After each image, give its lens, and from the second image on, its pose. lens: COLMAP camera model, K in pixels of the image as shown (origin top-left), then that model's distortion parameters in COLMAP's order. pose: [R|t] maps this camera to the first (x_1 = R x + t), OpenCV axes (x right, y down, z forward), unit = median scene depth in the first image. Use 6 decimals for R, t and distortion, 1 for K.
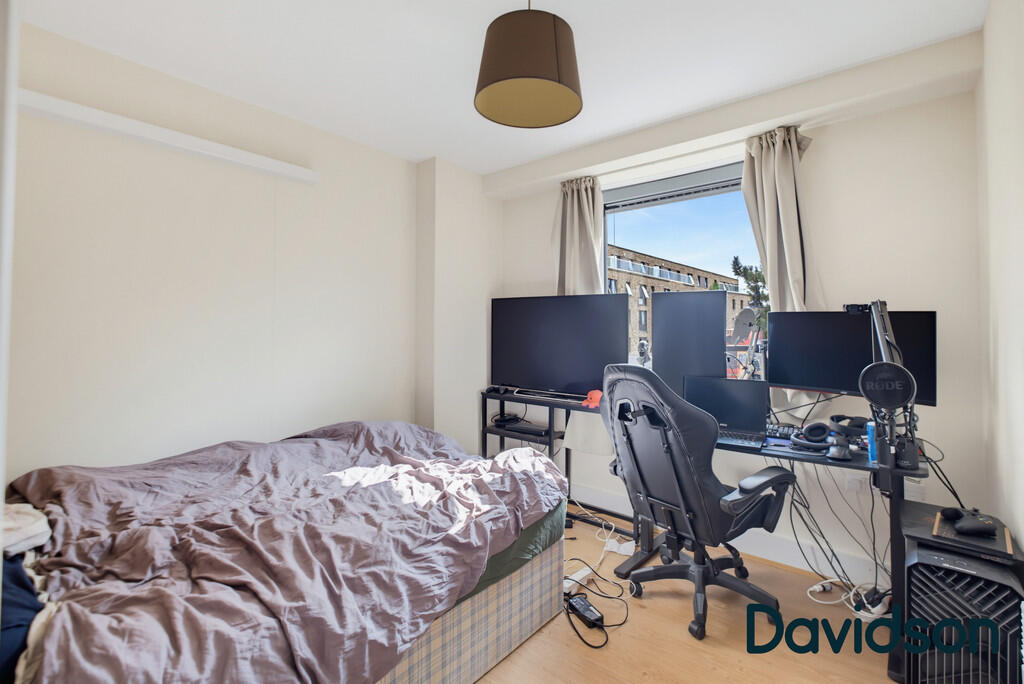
lens RADIAL K [[454.2, 0, 513.3], [0, 454.2, 323.9], [0, 0, 1]] dist [-0.000920, -0.000113]
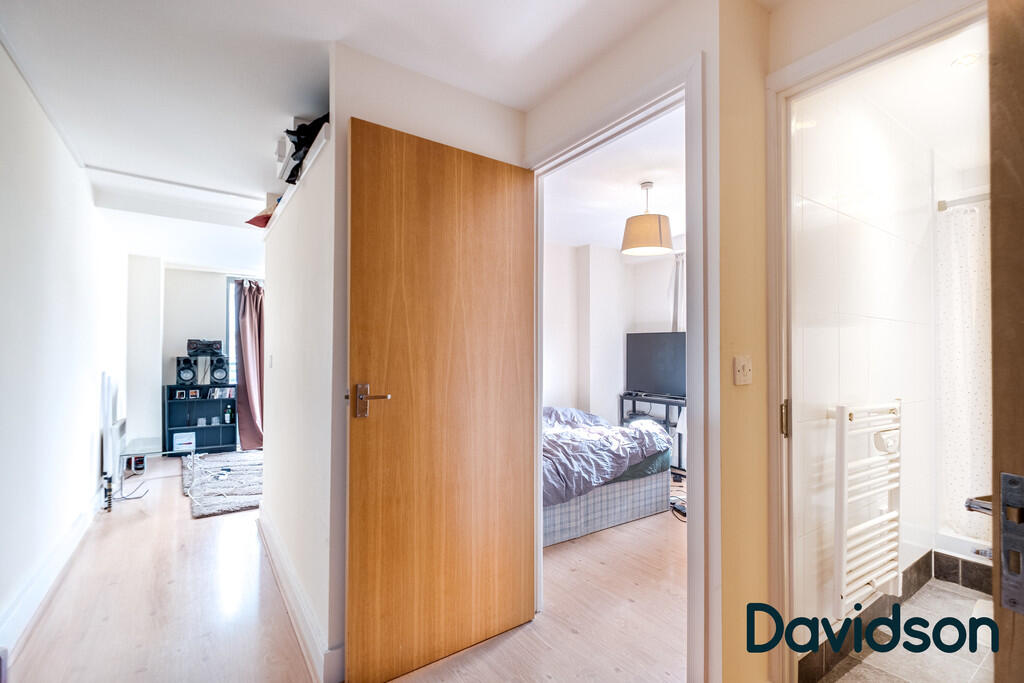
lens RADIAL K [[460.7, 0, 511.6], [0, 460.7, 349.7], [0, 0, 1]] dist [-0.000940, -0.000174]
pose [[0.960901, -0.003557, -0.276870, 0.016017], [0.005909, 0.999953, 0.007662, -0.029311], [0.276830, -0.008999, 0.960877, -1.040055]]
